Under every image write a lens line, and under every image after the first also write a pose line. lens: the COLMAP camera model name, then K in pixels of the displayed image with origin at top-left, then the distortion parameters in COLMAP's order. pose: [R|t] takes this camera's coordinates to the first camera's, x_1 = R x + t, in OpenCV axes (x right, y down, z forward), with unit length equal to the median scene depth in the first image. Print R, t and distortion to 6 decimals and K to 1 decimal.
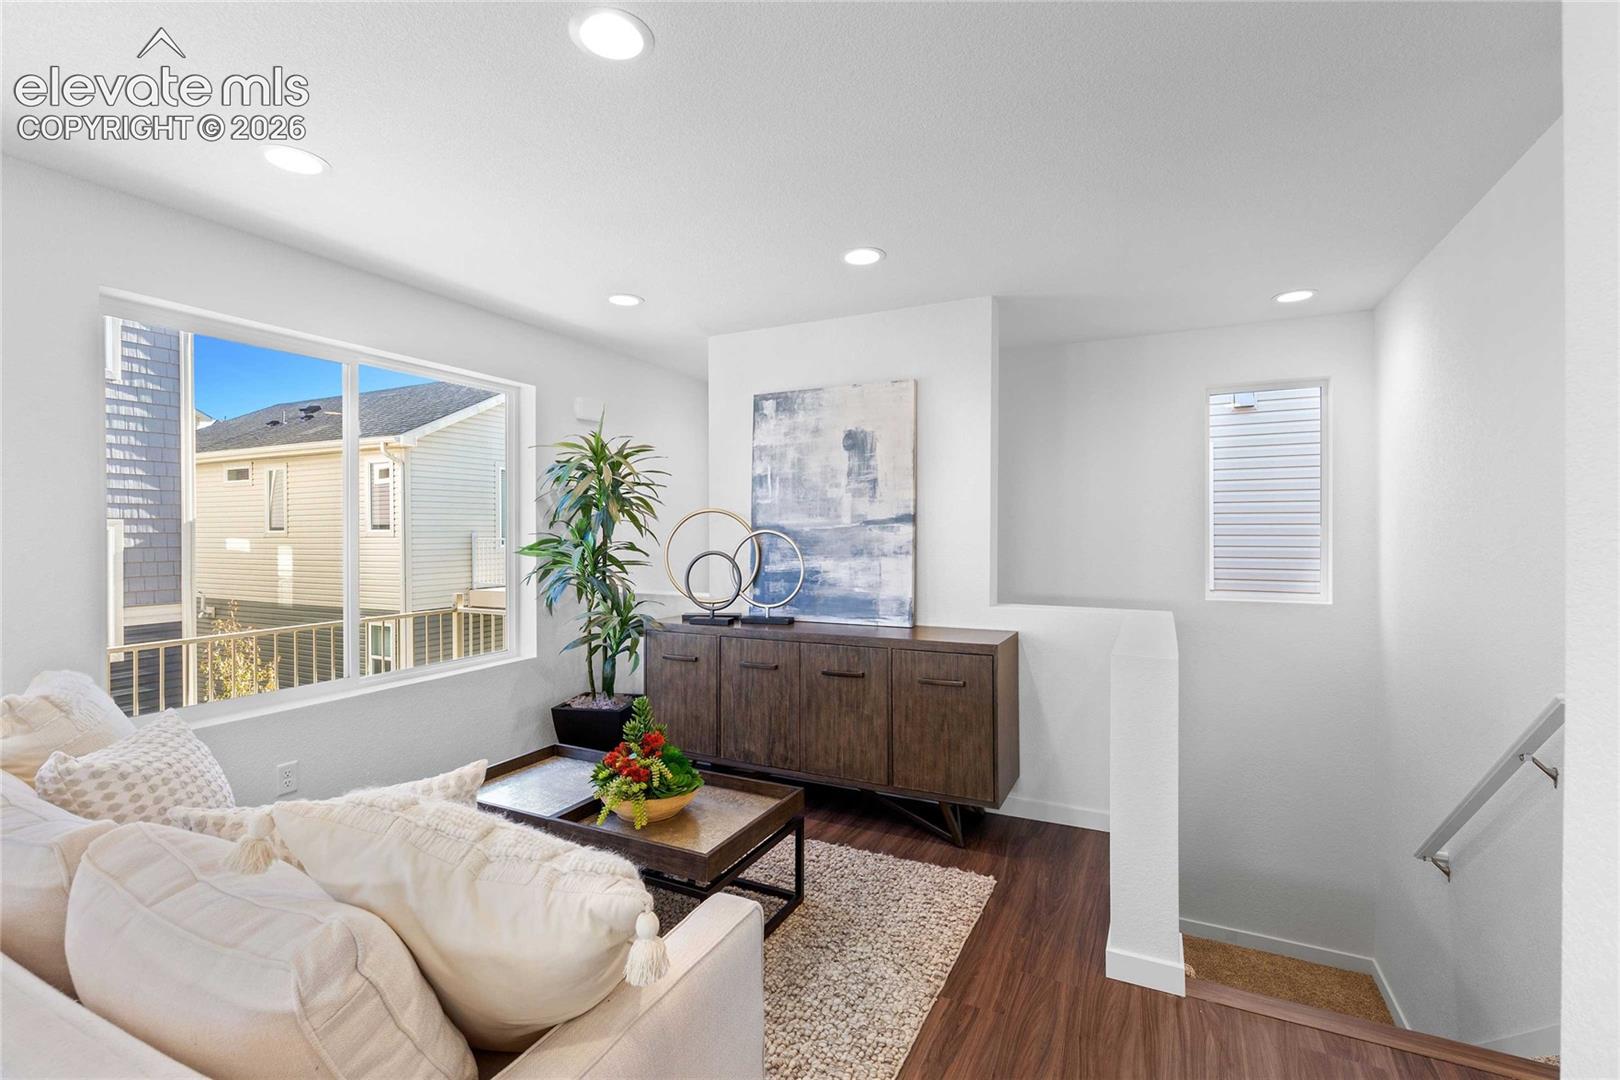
lens RADIAL K [[719.2, 0, 813.0], [0, 719.2, 537.9], [0, 0, 1]] dist [0.002208, -0.000461]
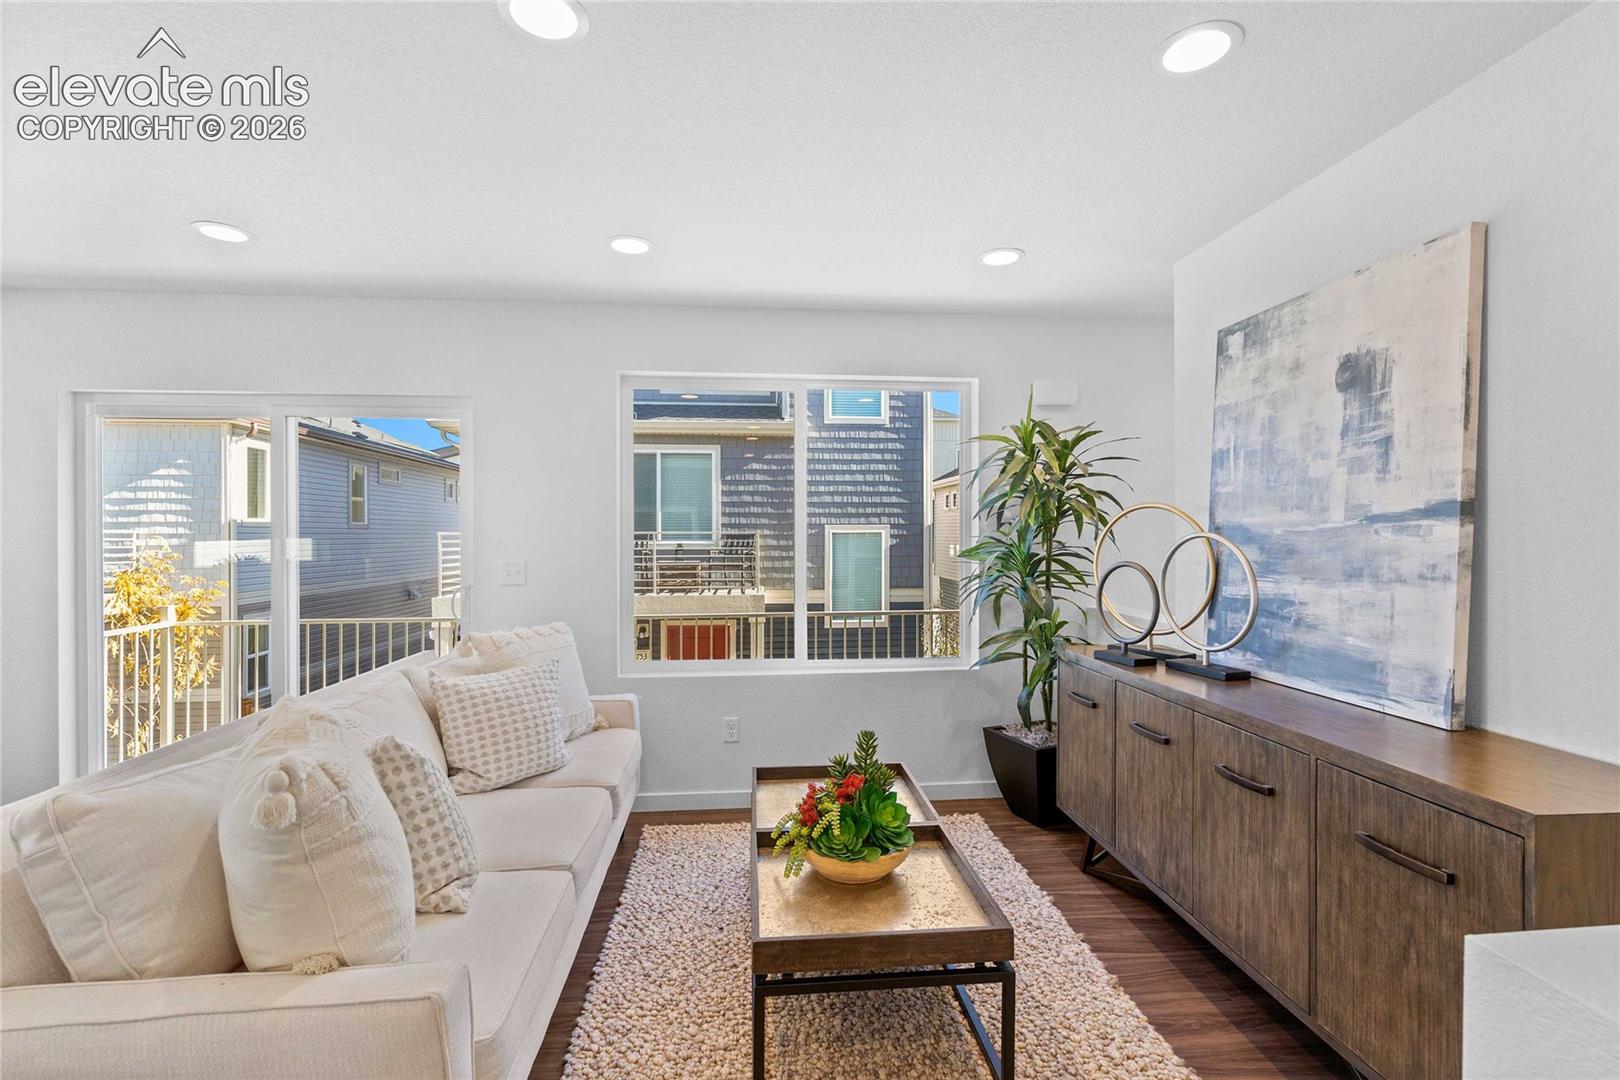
lens RADIAL K [[719.2, 0, 804.4], [0, 719.2, 537.4], [0, 0, 1]] dist [0.002208, -0.000461]
pose [[0.511801, 0.003507, -0.859097, 0.317022], [-0.005272, 0.999986, 0.000942, -0.005482], [0.859088, 0.004047, 0.511812, 0.348939]]
